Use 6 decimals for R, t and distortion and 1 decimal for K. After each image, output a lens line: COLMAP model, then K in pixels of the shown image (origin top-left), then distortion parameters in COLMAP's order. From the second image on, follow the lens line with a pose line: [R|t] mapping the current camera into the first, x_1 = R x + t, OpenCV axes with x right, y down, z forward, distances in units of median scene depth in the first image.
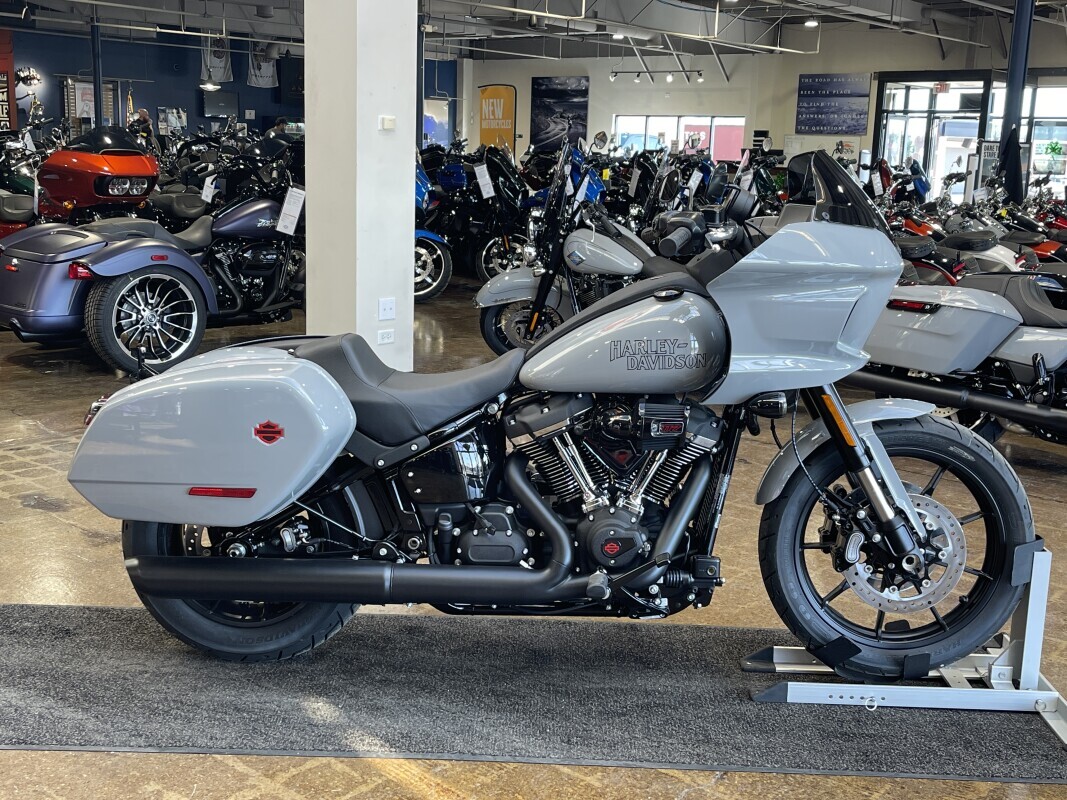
lens RADIAL K [[1238.2, 0, 533.7], [0, 1238.2, 400.2], [0, 0, 1]] dist [0.018932, 0.000000]
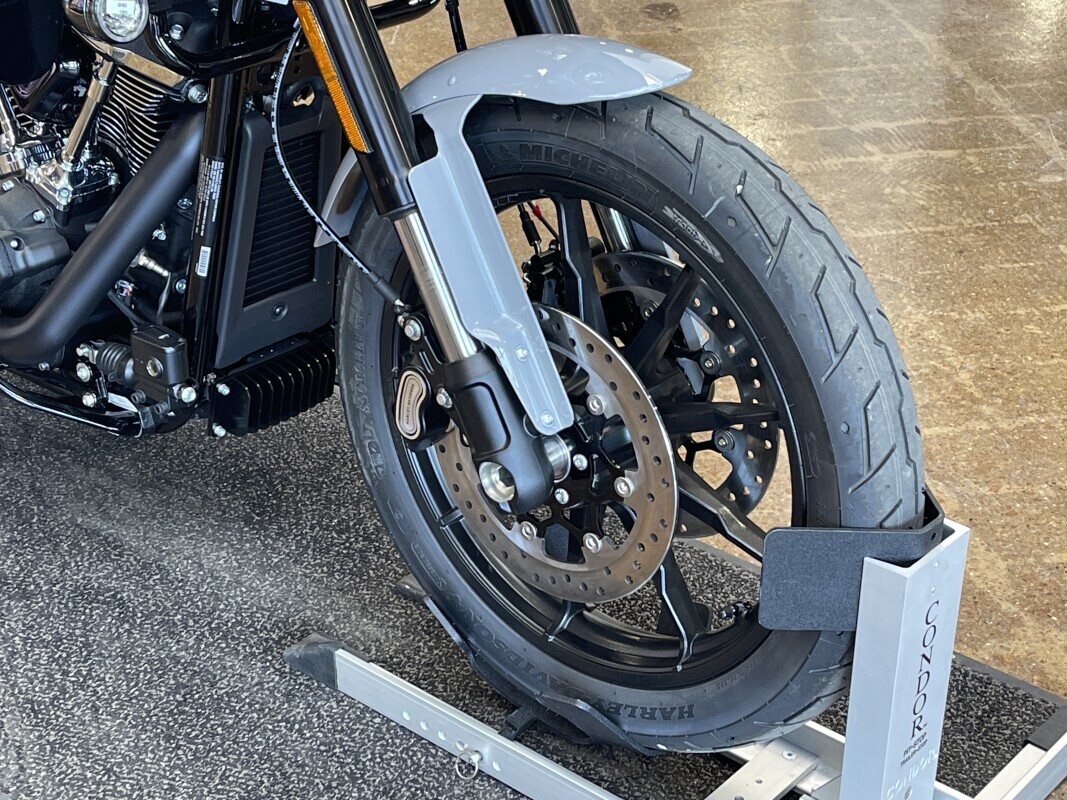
lens RADIAL K [[1834.5, 0, 535.3], [0, 1834.5, 395.8], [0, 0, 1]] dist [0.099573, 0.000000]
pose [[0.785268, 0.274851, -0.554807, 0.591519], [-0.098084, 0.939977, 0.326837, -0.076155], [0.611337, -0.202237, 0.765093, 0.553489]]
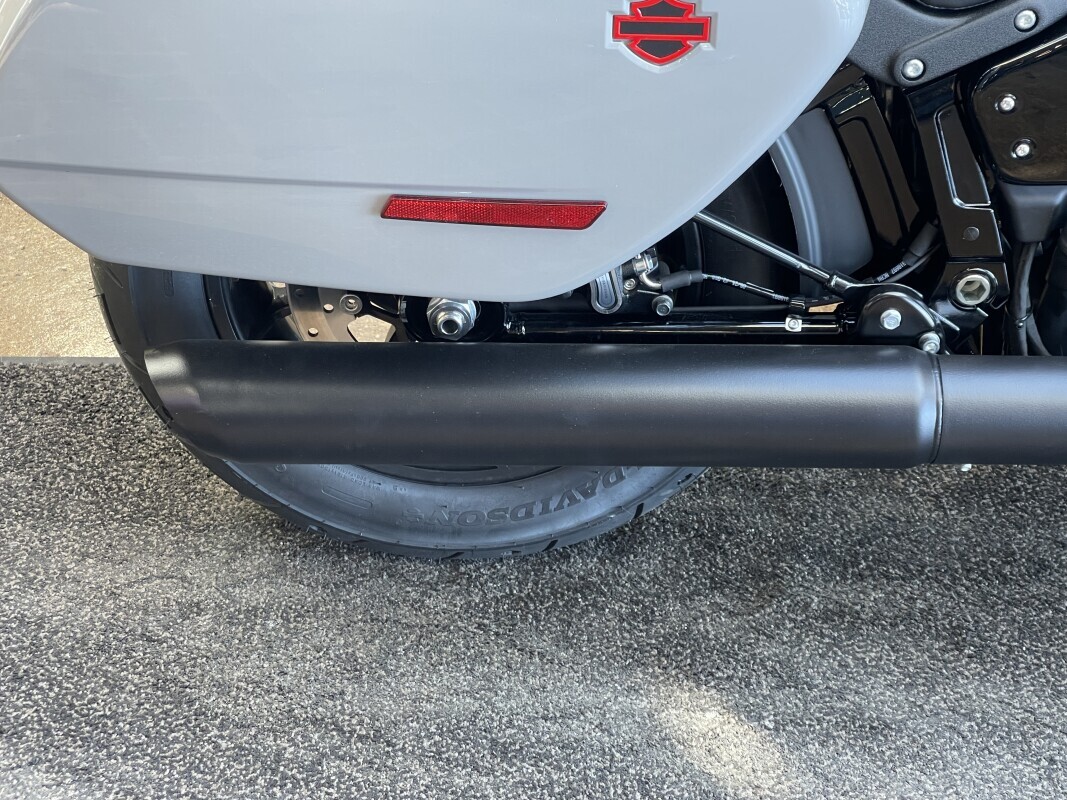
lens RADIAL K [[2027.7, 0, 539.7], [0, 2027.7, 389.1], [0, 0, 1]] dist [0.201659, 0.000000]
pose [[0.998519, -0.026129, 0.047722, -0.239286], [0.007112, 0.932291, 0.361639, -0.064192], [-0.053940, -0.360764, 0.931096, 0.450346]]
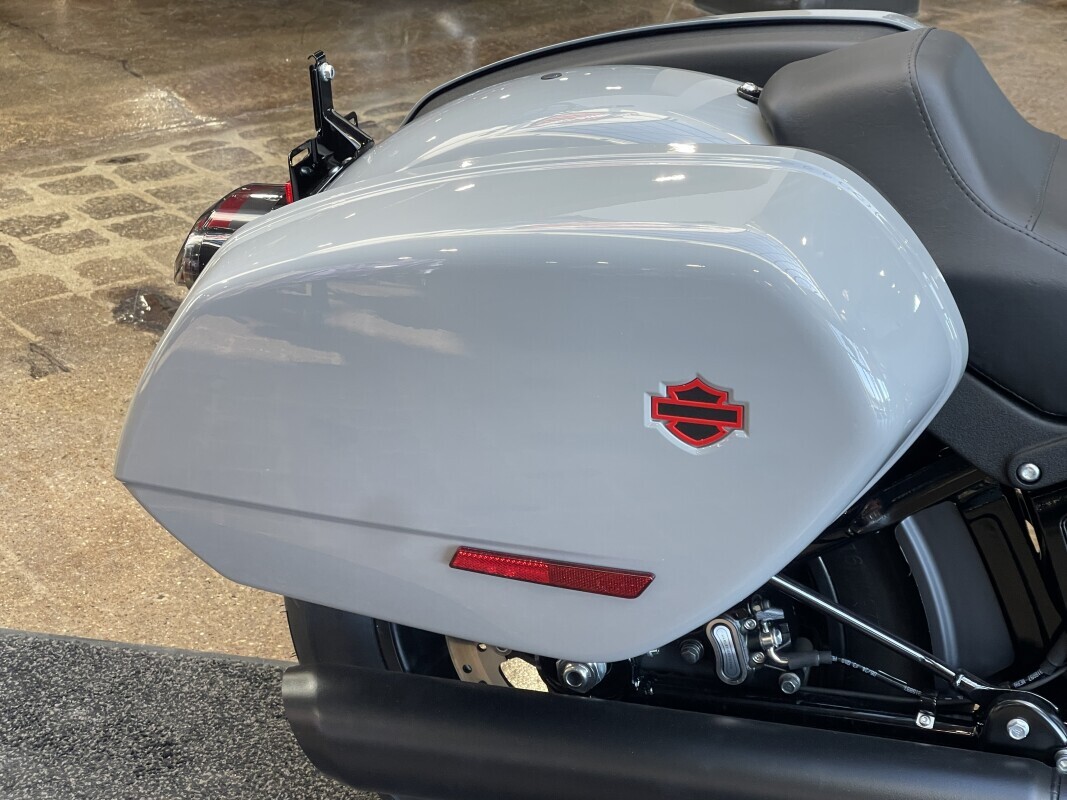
lens RADIAL K [[2027.7, 0, 538.1], [0, 2027.7, 400.4], [0, 0, 1]] dist [0.201659, 0.000000]
pose [[0.971709, 0.060610, -0.228270, -0.121514], [-0.010426, 0.976577, 0.214917, -0.076195], [0.235950, -0.206457, 0.949581, 0.452308]]
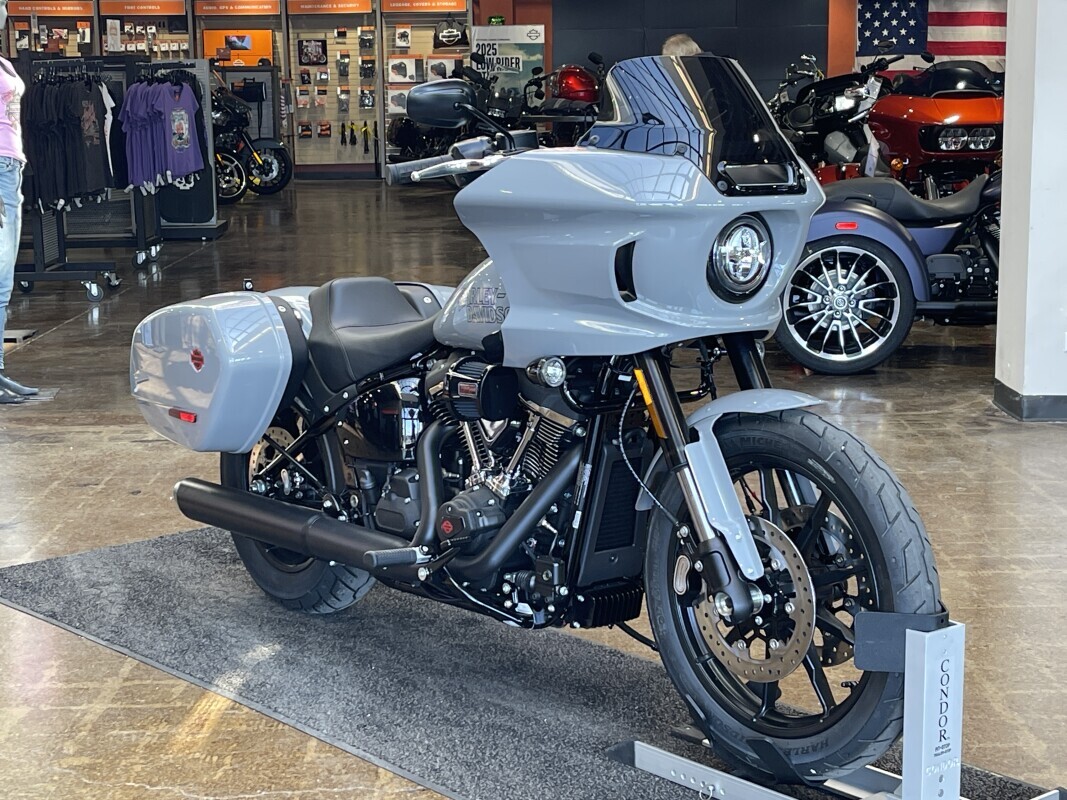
lens RADIAL K [[1834.5, 0, 533.9], [0, 1834.5, 404.2], [0, 0, 1]] dist [0.099573, 0.000000]
pose [[0.668610, 0.086931, -0.738514, 0.986258], [-0.113020, 0.993485, 0.014622, 0.007727], [0.734974, 0.073691, 0.674079, 0.154877]]
